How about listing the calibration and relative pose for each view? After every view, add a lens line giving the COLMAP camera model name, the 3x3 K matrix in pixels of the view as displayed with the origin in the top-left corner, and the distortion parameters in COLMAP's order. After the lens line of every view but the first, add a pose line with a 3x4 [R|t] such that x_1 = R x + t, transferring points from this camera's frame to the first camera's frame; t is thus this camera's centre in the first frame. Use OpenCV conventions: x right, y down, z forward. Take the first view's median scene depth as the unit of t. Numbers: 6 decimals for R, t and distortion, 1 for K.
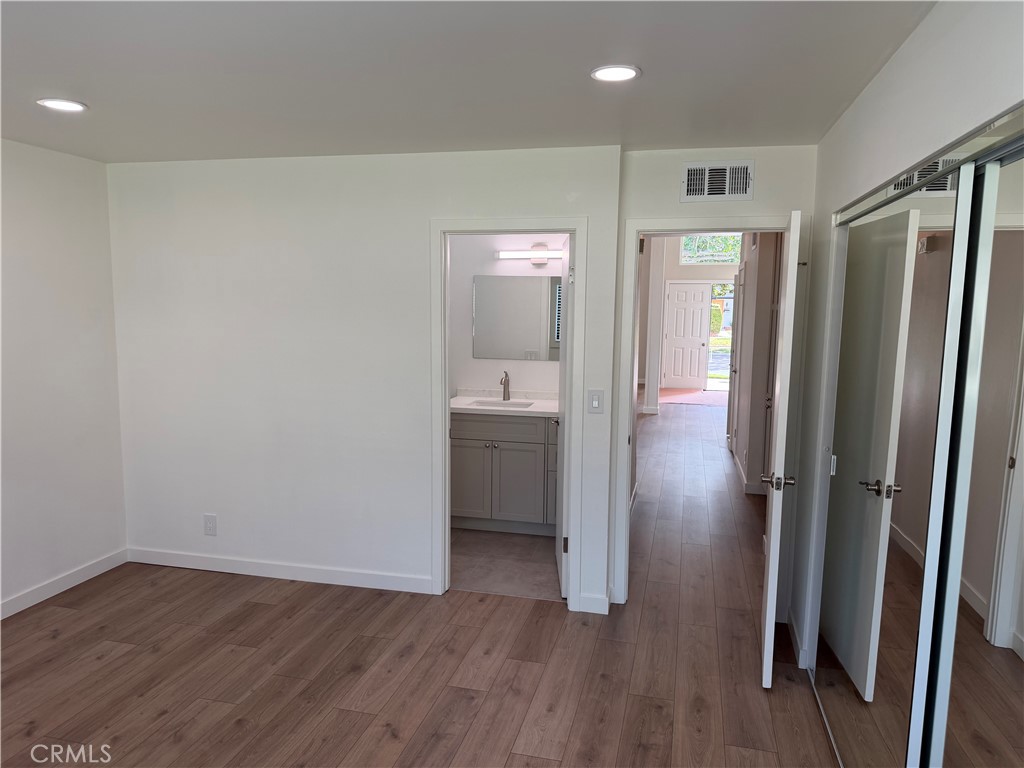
lens RADIAL K [[725.9, 0, 512.0], [0, 725.9, 384.0], [0, 0, 1]] dist [0.060522, -0.079073]
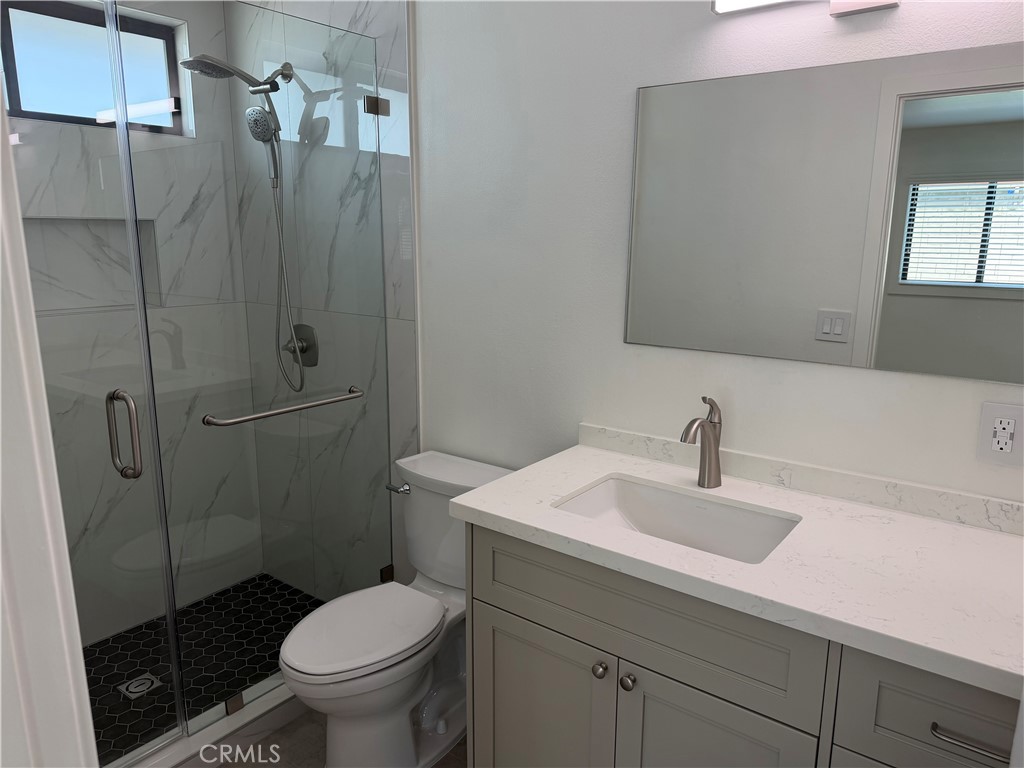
lens RADIAL K [[725.9, 0, 512.0], [0, 725.9, 384.0], [0, 0, 1]] dist [0.060522, -0.079073]
pose [[0.913607, 0.078093, -0.399028, 0.036768], [-0.042118, 0.994279, 0.098155, -0.048585], [0.404410, -0.072869, 0.911670, 0.685048]]
